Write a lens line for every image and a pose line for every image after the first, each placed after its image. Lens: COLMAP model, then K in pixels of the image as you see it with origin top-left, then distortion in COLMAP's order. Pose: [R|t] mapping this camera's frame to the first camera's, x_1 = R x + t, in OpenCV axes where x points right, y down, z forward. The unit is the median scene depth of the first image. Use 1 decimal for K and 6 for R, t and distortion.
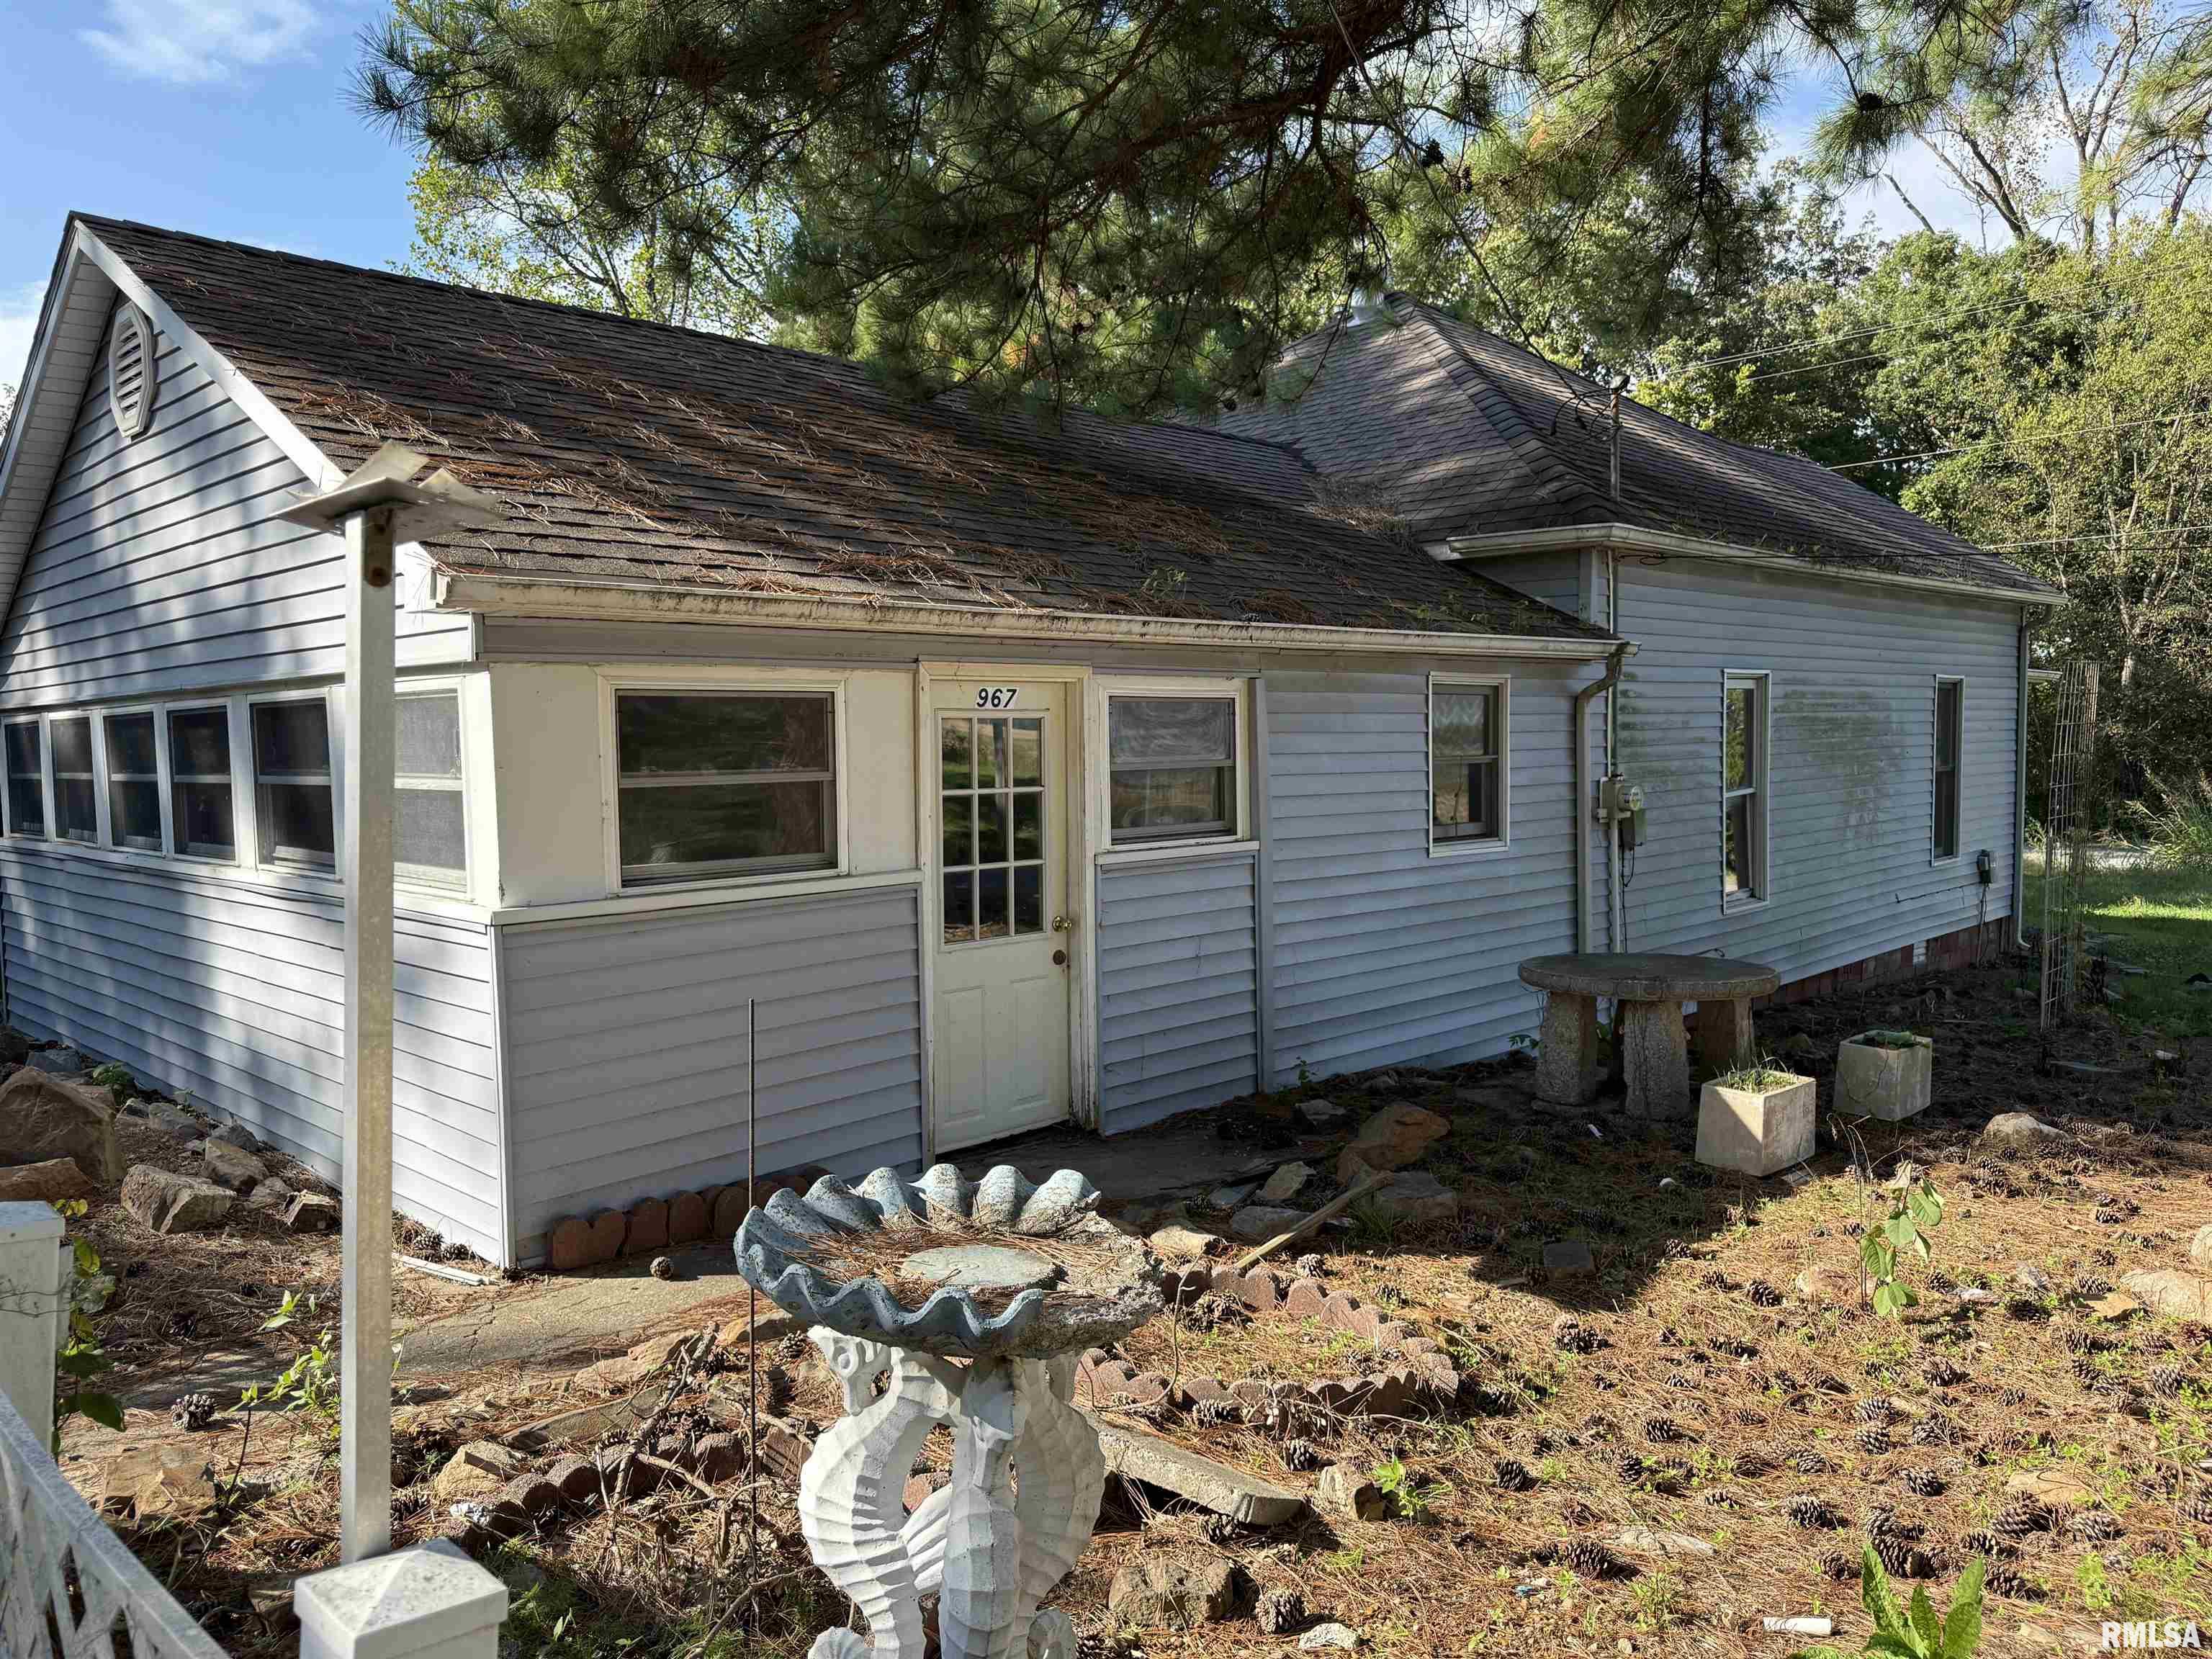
lens RADIAL K [[1574.1, 0, 1118.3], [0, 1574.1, 831.7], [0, 0, 1]] dist [0.059076, -0.057429]
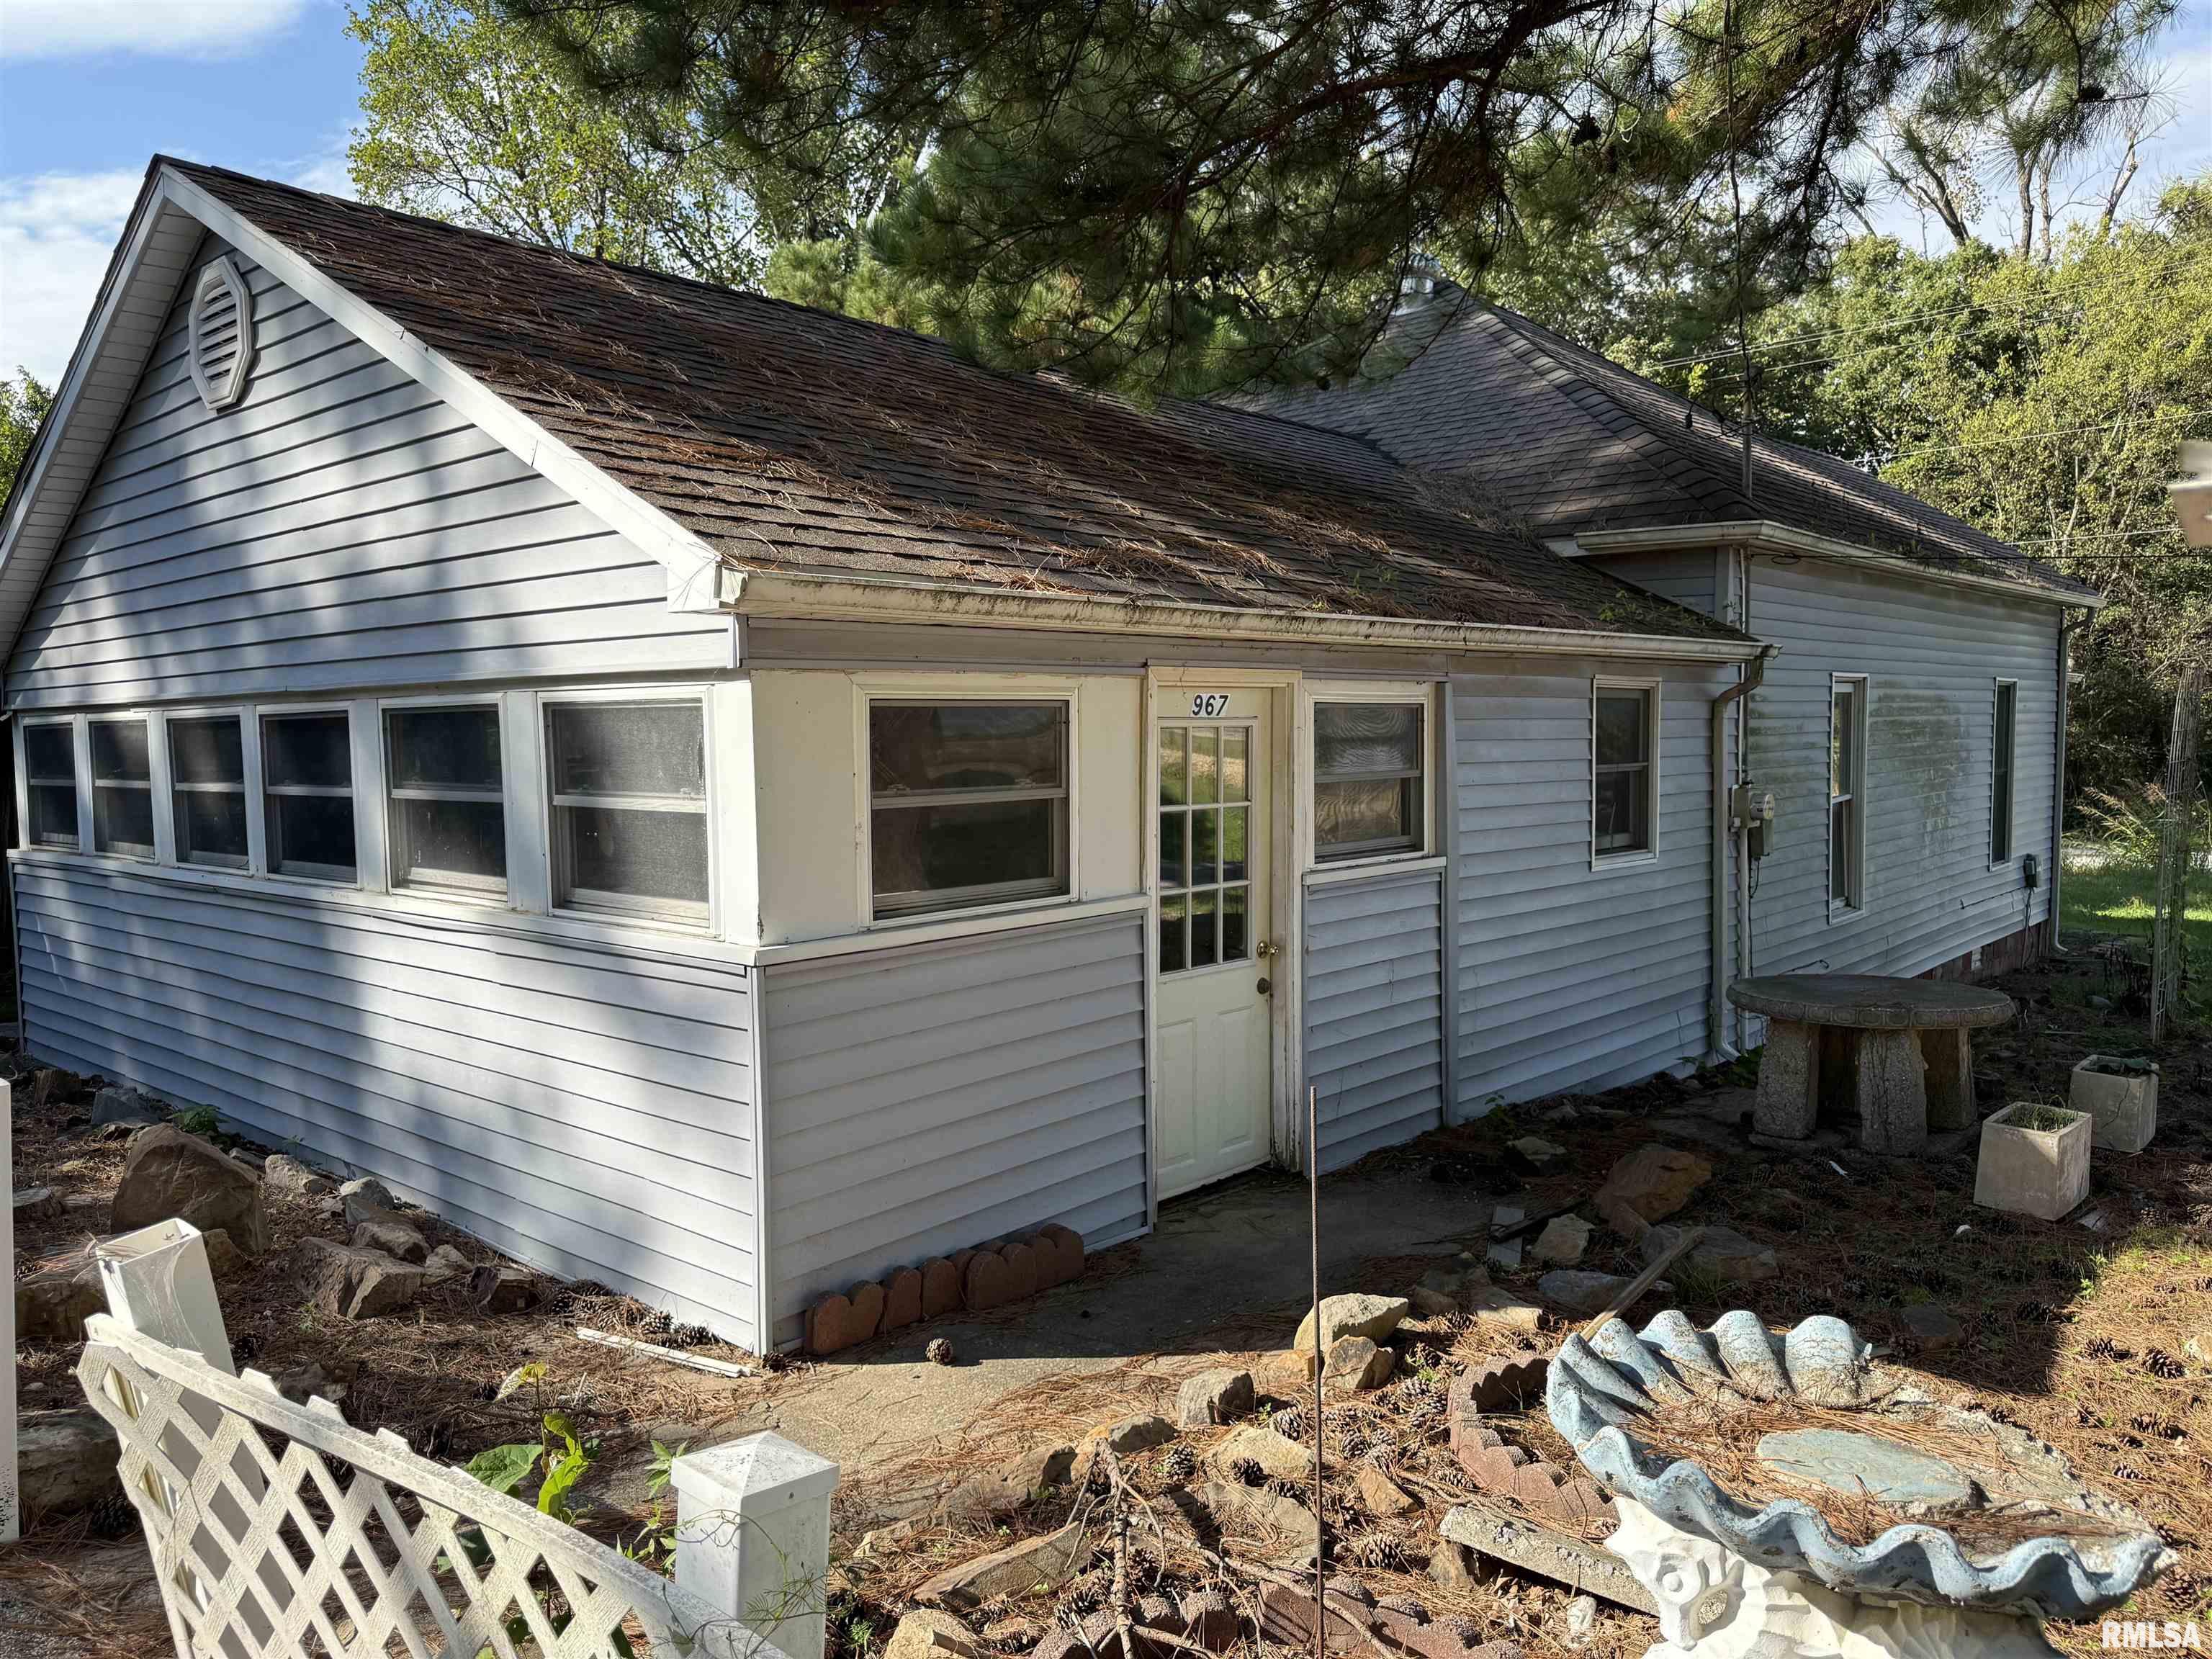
lens RADIAL K [[1574.6, 0, 1109.9], [0, 1574.6, 840.1], [0, 0, 1]] dist [0.061793, -0.068340]
pose [[0.998682, -0.001459, 0.051308, -0.169633], [0.001023, 0.999963, 0.008535, -0.013249], [-0.051318, -0.008471, 0.998646, 0.080871]]
